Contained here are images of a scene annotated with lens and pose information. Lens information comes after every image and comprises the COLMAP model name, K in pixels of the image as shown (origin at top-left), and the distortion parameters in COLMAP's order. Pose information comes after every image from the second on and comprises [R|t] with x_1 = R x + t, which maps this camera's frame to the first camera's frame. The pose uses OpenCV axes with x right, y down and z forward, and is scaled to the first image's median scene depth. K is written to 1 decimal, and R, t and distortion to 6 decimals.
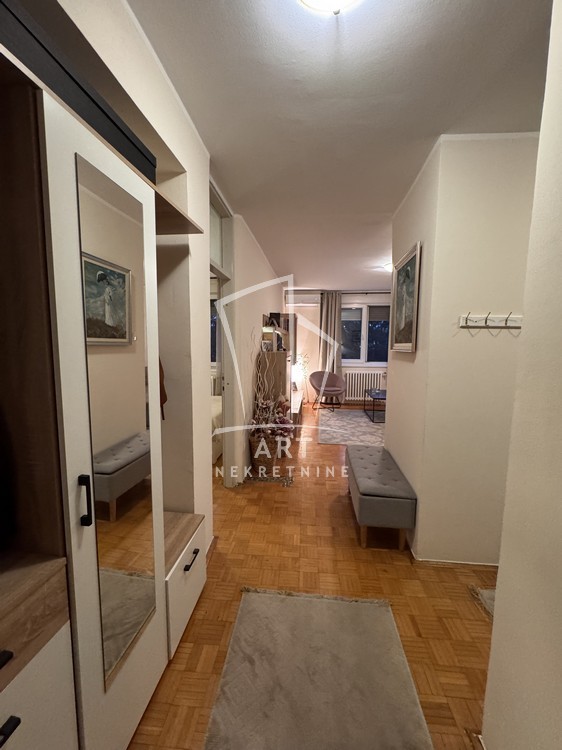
lens RADIAL K [[299.5, 0, 281.8], [0, 299.5, 373.8], [0, 0, 1]] dist [-0.003304, 0.000835]
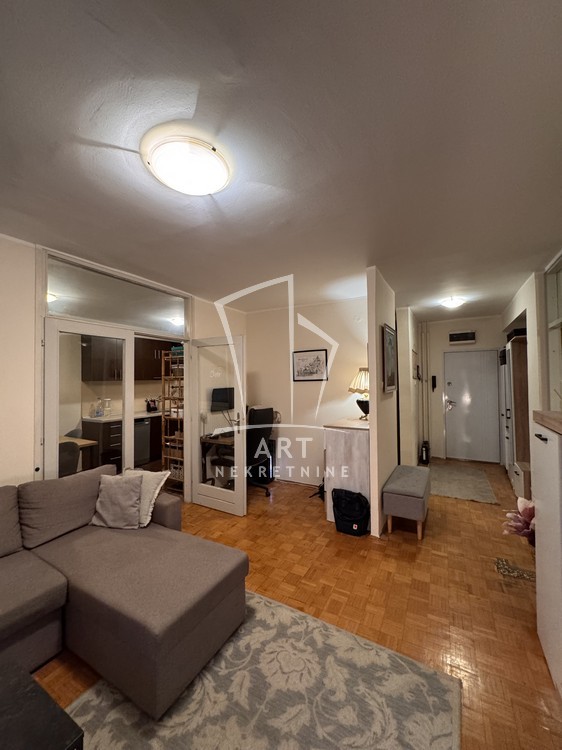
lens RADIAL K [[299.5, 0, 279.8], [0, 299.5, 375.0], [0, 0, 1]] dist [-0.003304, 0.000835]
pose [[-0.916542, 0.008330, 0.399851, 0.151692], [0.043814, 0.995857, 0.079685, -0.141633], [-0.397530, 0.090554, -0.913110, 1.212705]]
